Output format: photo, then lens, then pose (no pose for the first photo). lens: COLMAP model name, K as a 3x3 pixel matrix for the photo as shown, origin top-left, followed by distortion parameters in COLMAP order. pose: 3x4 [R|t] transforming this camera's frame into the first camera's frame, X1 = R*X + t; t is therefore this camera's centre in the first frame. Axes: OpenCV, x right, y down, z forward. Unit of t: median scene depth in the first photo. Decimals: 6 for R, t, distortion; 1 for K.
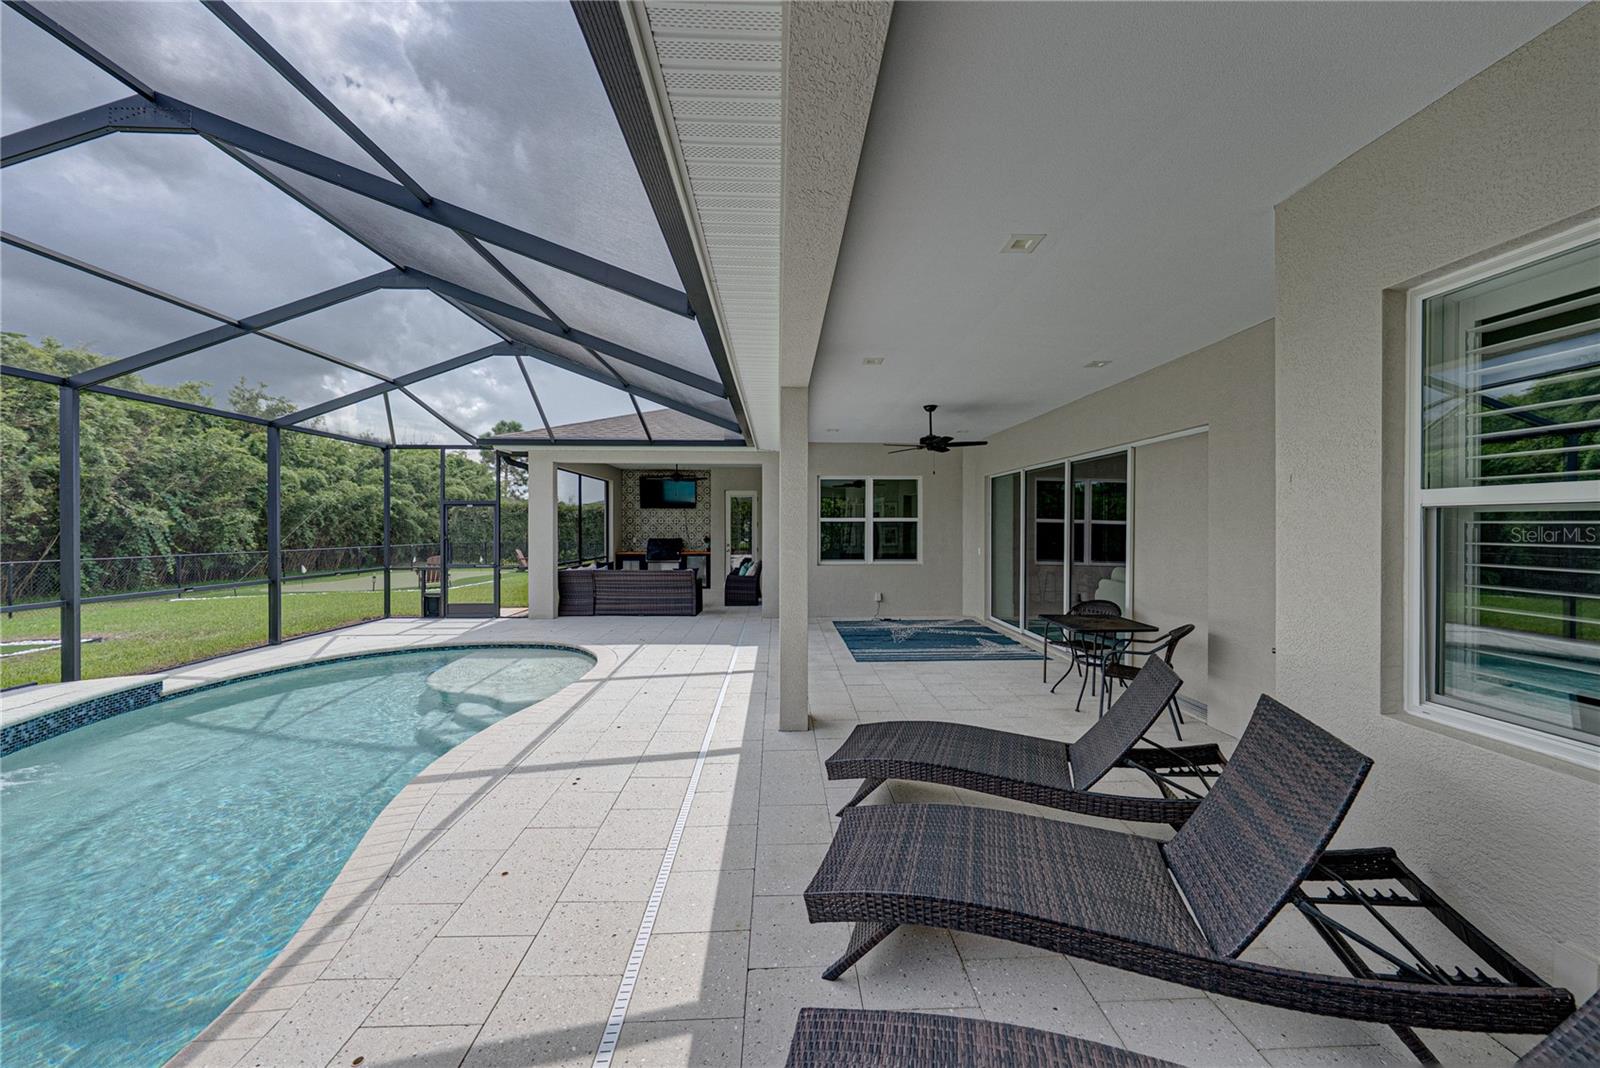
lens RADIAL K [[550.4, 0, 798.6], [0, 550.4, 514.4], [0, 0, 1]] dist [-0.000849, -0.000174]
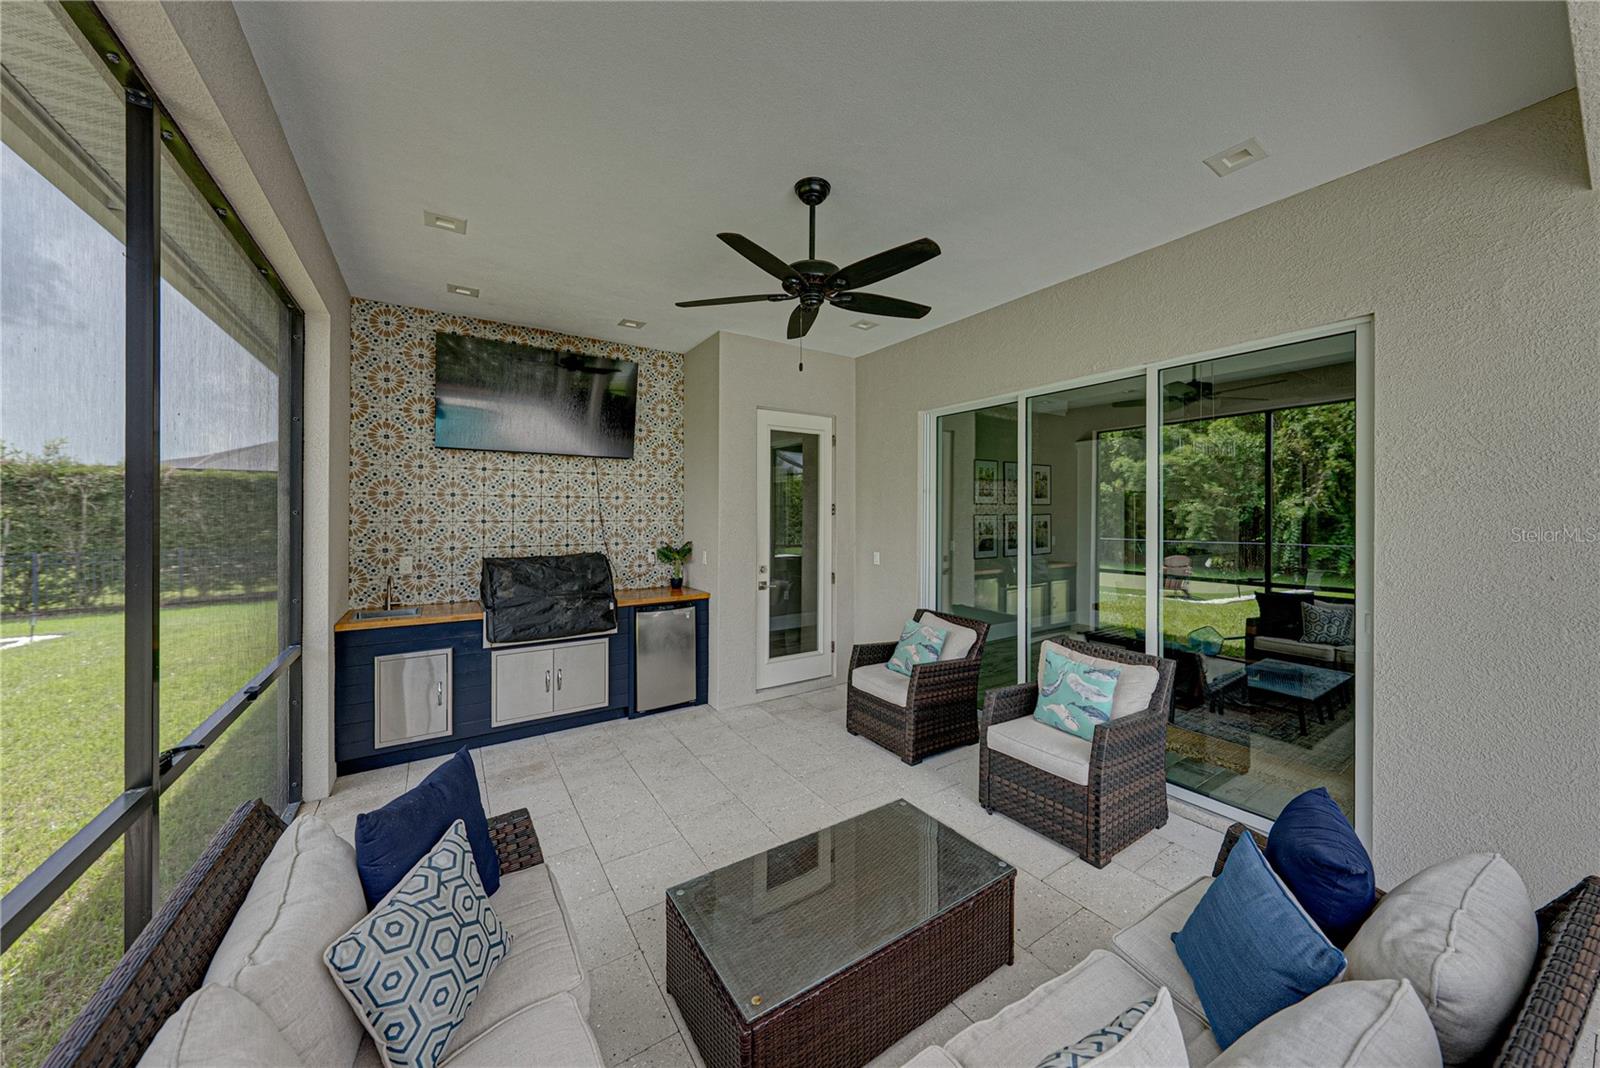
lens RADIAL K [[550.4, 0, 798.6], [0, 550.4, 514.4], [0, 0, 1]] dist [-0.000849, -0.000174]
pose [[0.857565, -0.001628, 0.514372, -0.271999], [-0.010976, 0.999709, 0.021463, 0.013608], [-0.514258, -0.024051, 0.857298, 0.664356]]
